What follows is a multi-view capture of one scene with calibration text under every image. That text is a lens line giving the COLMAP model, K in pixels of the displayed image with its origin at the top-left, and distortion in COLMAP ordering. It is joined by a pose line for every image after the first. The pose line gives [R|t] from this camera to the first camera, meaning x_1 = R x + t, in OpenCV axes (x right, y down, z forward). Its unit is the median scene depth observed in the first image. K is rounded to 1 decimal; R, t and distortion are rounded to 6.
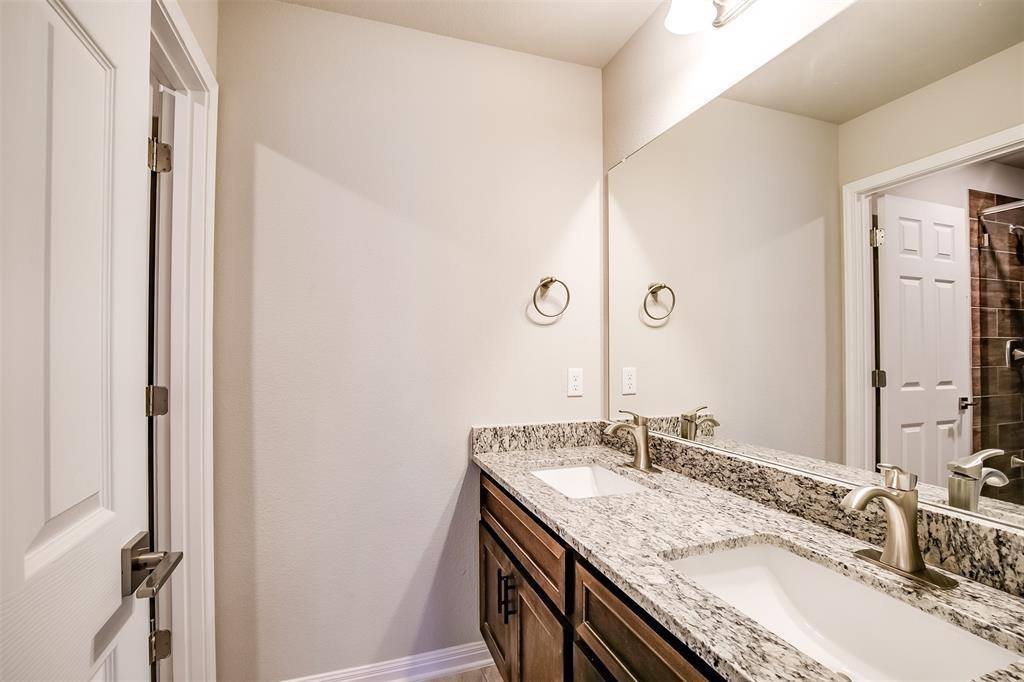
lens RADIAL K [[472.5, 0, 512.0], [0, 472.5, 345.0], [0, 0, 1]] dist [-0.033806, 0.006663]
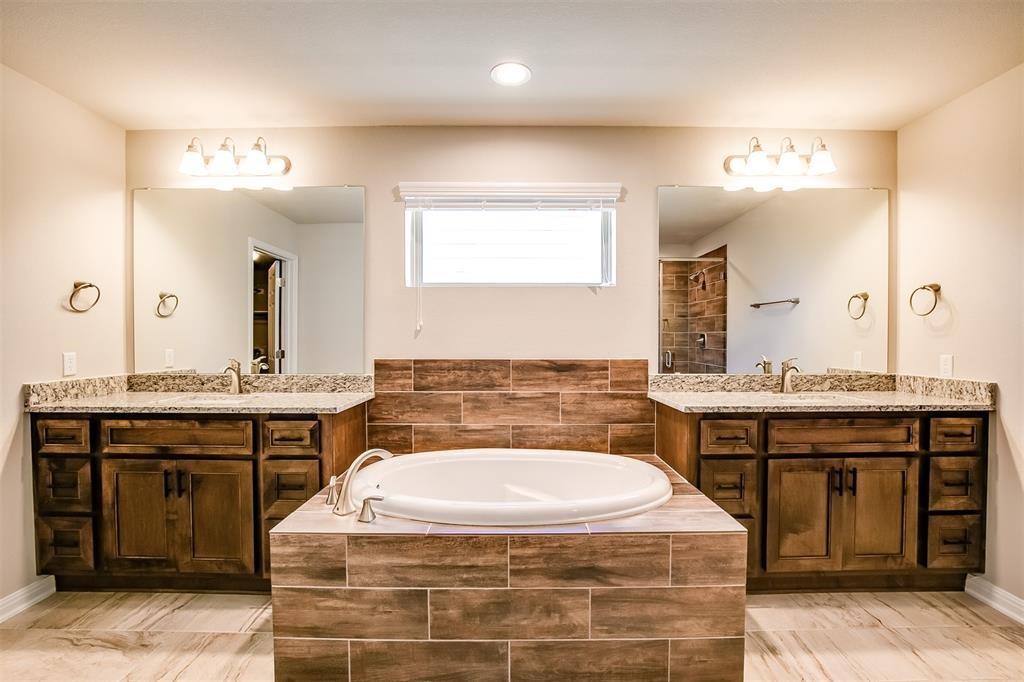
lens RADIAL K [[472.5, 0, 512.0], [0, 472.5, 345.0], [0, 0, 1]] dist [-0.033806, 0.006663]
pose [[0.626793, -0.006333, 0.779160, -0.253804], [-0.005765, 0.999902, 0.012765, 0.025418], [-0.779164, -0.012493, 0.626695, -1.130165]]
